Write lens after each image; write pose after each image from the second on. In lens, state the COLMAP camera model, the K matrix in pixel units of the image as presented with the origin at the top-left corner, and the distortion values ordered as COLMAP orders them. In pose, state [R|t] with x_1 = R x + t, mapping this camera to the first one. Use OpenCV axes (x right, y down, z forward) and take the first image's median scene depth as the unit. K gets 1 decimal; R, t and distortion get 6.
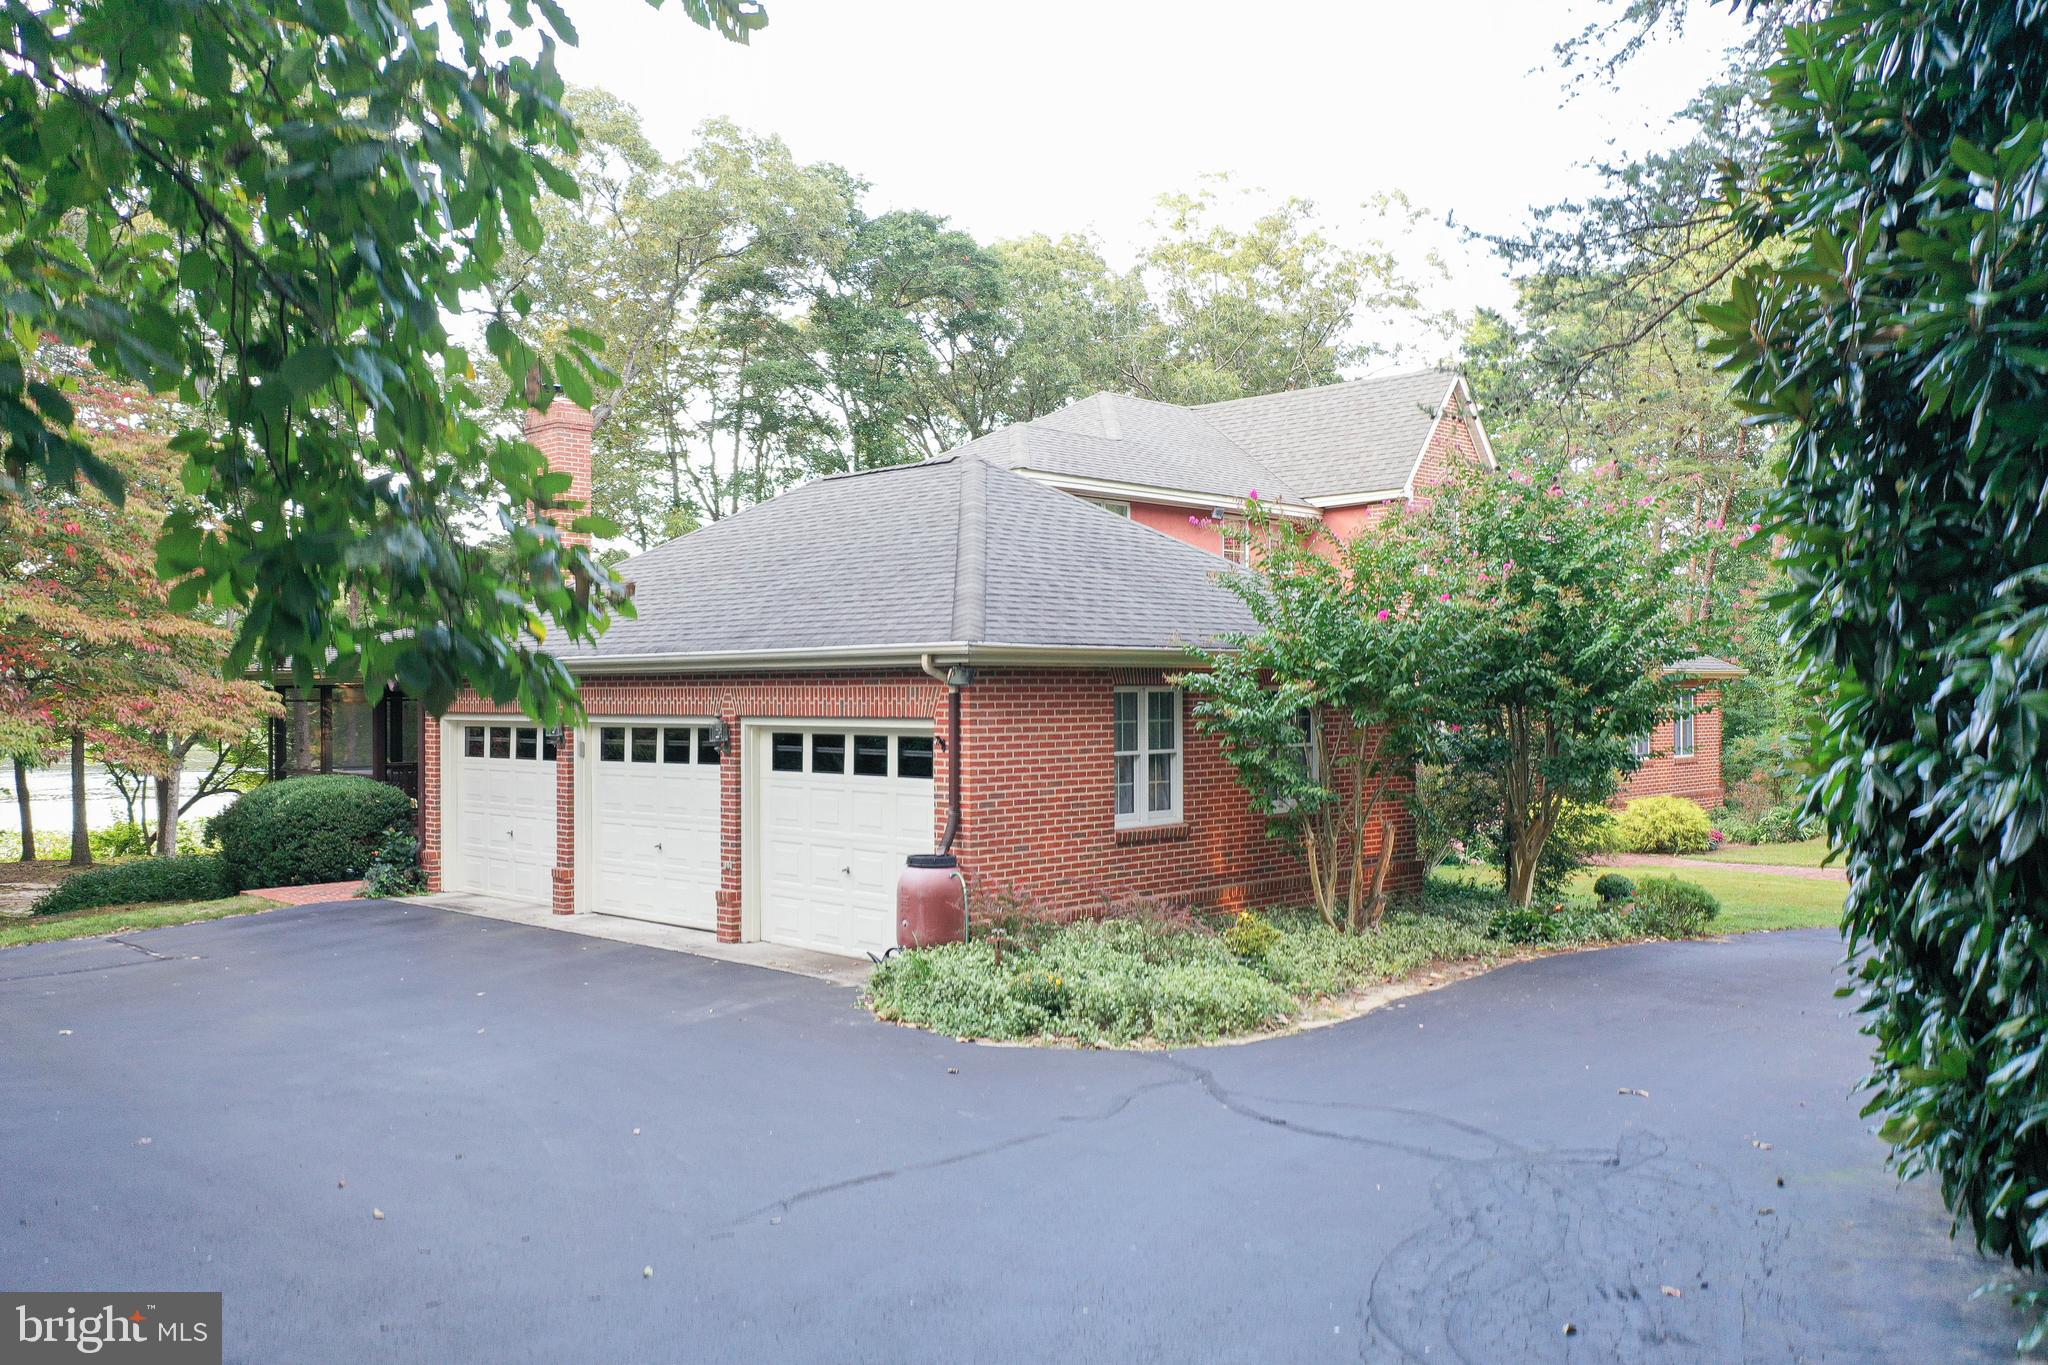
lens RADIAL K [[1643.3, 0, 1026.9], [0, 1643.3, 673.3], [0, 0, 1]] dist [0.036139, -0.007934]
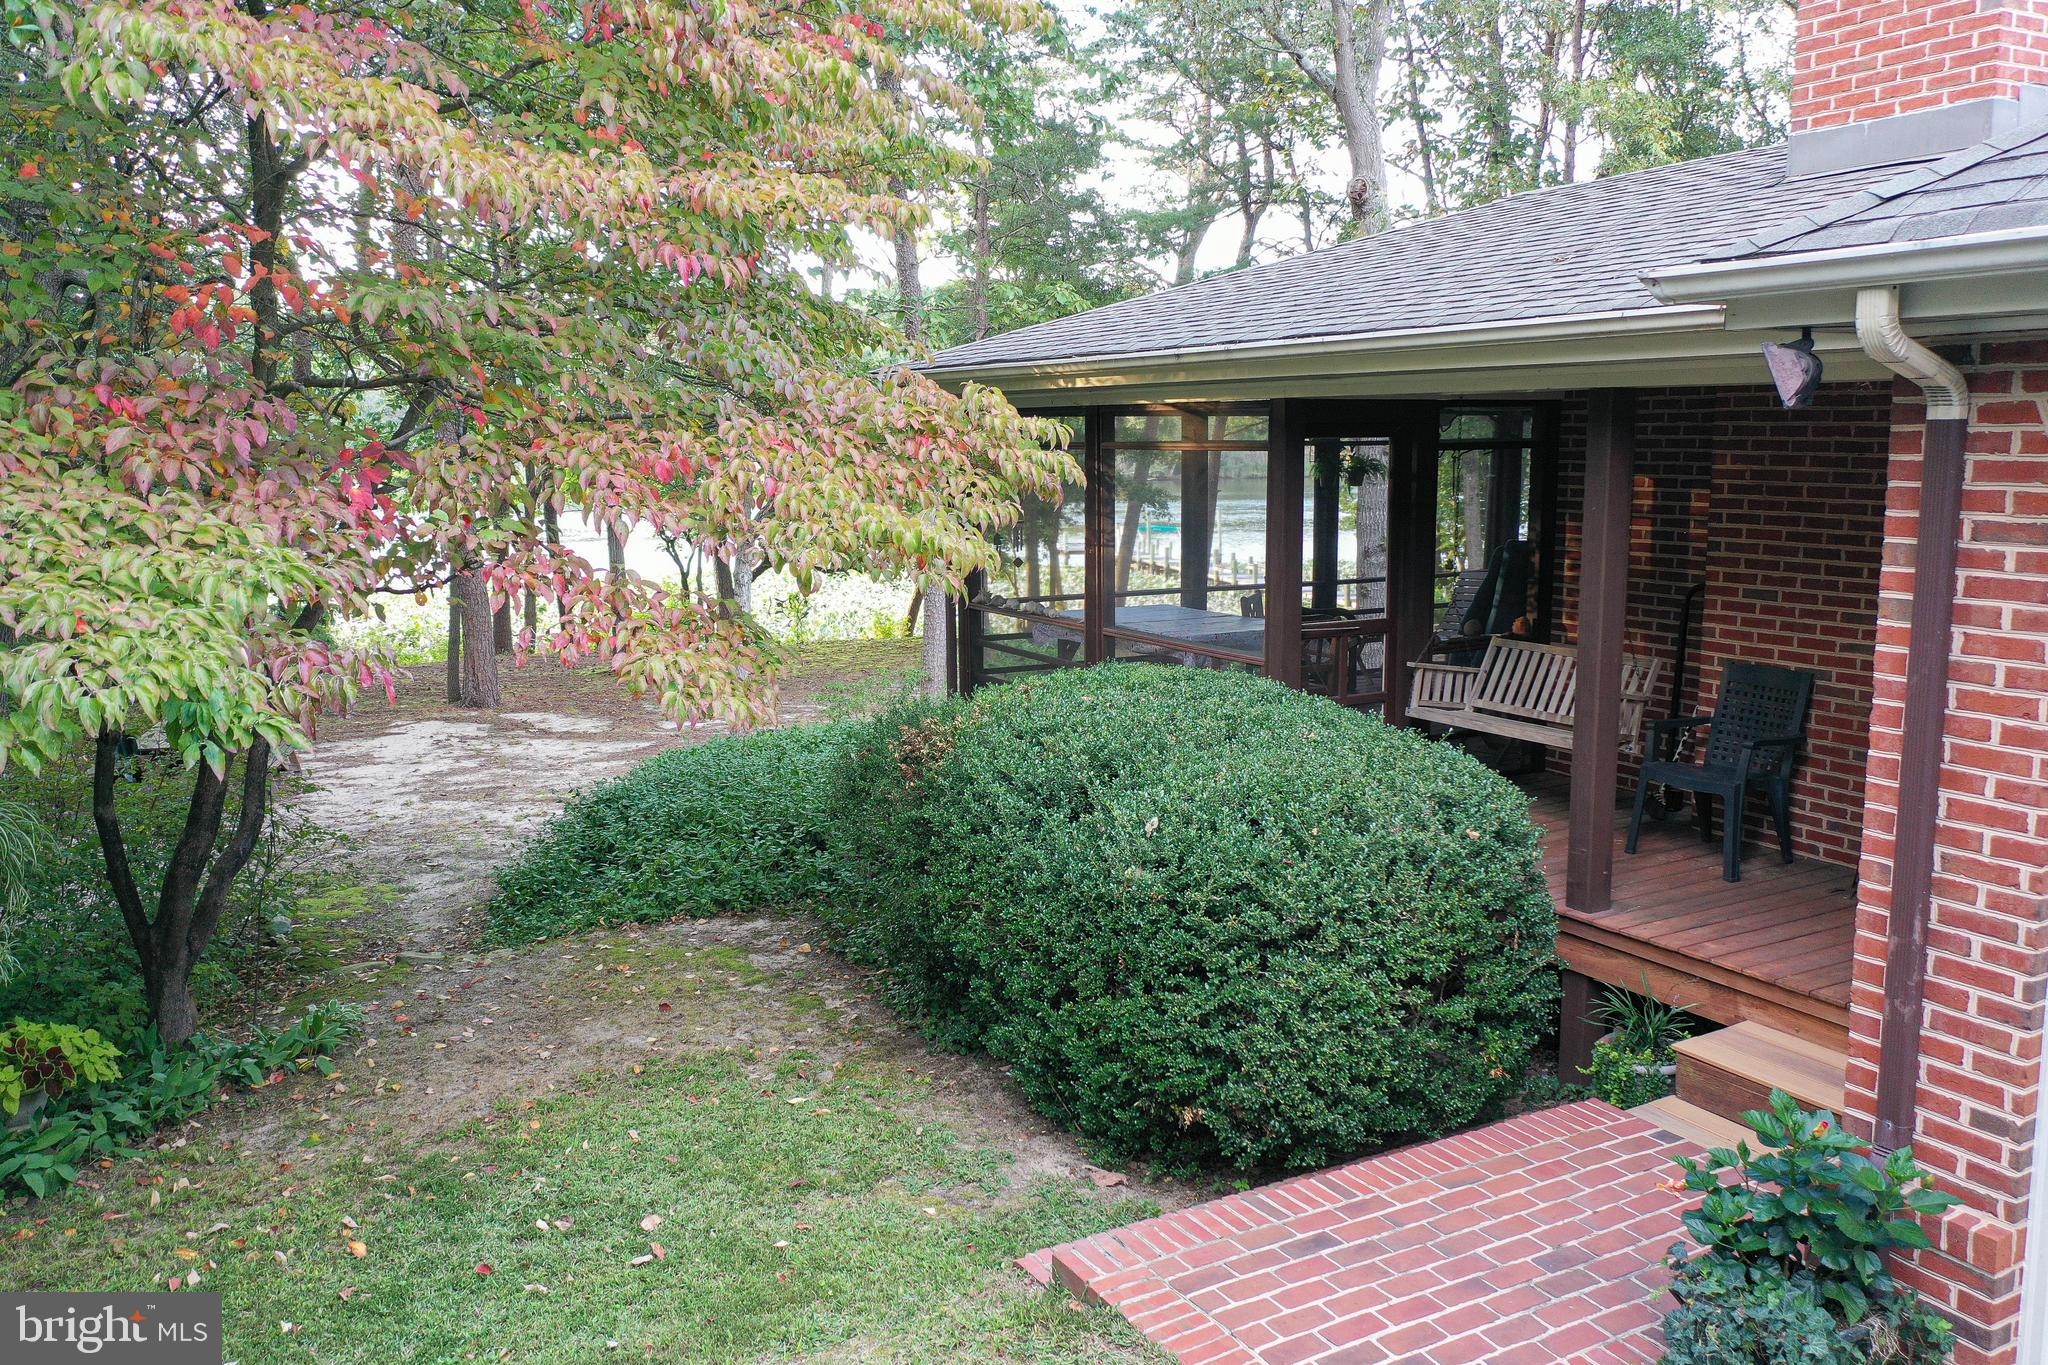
lens RADIAL K [[1643.3, 0, 1026.9], [0, 1643.3, 673.3], [0, 0, 1]] dist [0.036139, -0.007934]
pose [[0.957260, 0.038872, -0.286606, -0.378533], [0.006289, 0.987896, 0.154990, 0.010696], [0.289161, -0.150168, 0.945429, 0.718795]]
